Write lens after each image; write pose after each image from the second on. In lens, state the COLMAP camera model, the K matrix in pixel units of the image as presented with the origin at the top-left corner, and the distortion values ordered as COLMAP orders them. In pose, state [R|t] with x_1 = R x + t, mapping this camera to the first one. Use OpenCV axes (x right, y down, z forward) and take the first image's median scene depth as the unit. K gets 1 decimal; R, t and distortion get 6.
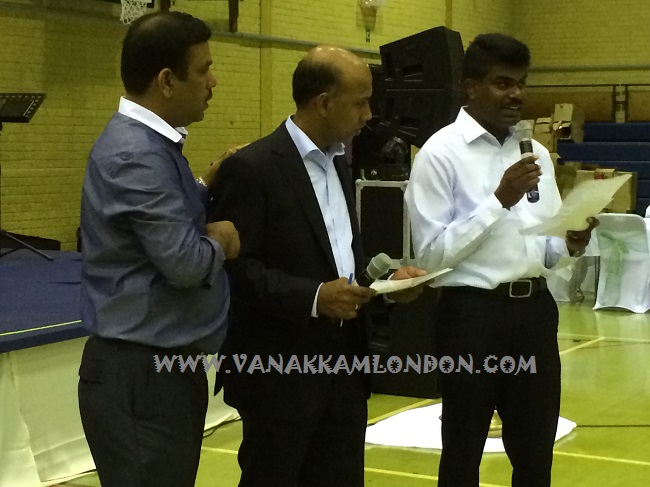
lens RADIAL K [[1440.7, 0, 325.5], [0, 1440.7, 243.5], [0, 0, 1]] dist [0.072226, 0.000000]
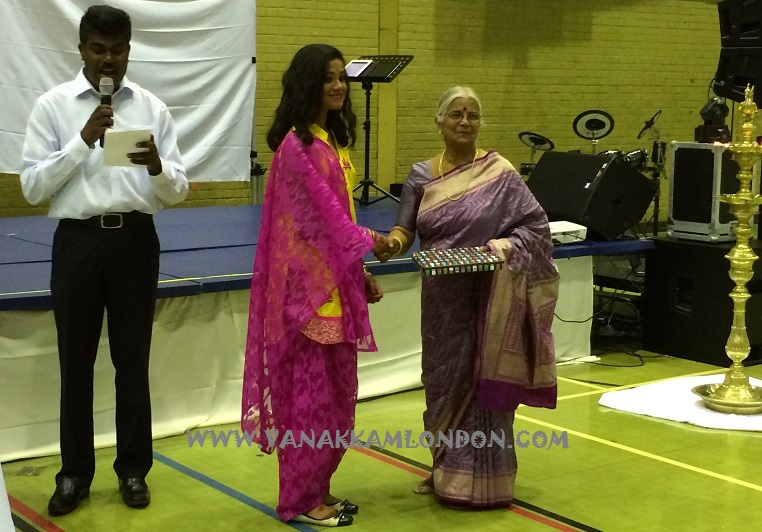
lens RADIAL K [[1316.6, 0, 360.7], [0, 1316.6, 270.4], [0, 0, 1]] dist [0.079593, 0.000000]
pose [[0.918282, 0.058392, -0.391597, 0.116851], [-0.034815, 0.997142, 0.067044, -0.005703], [0.394393, -0.047932, 0.917691, 0.049166]]
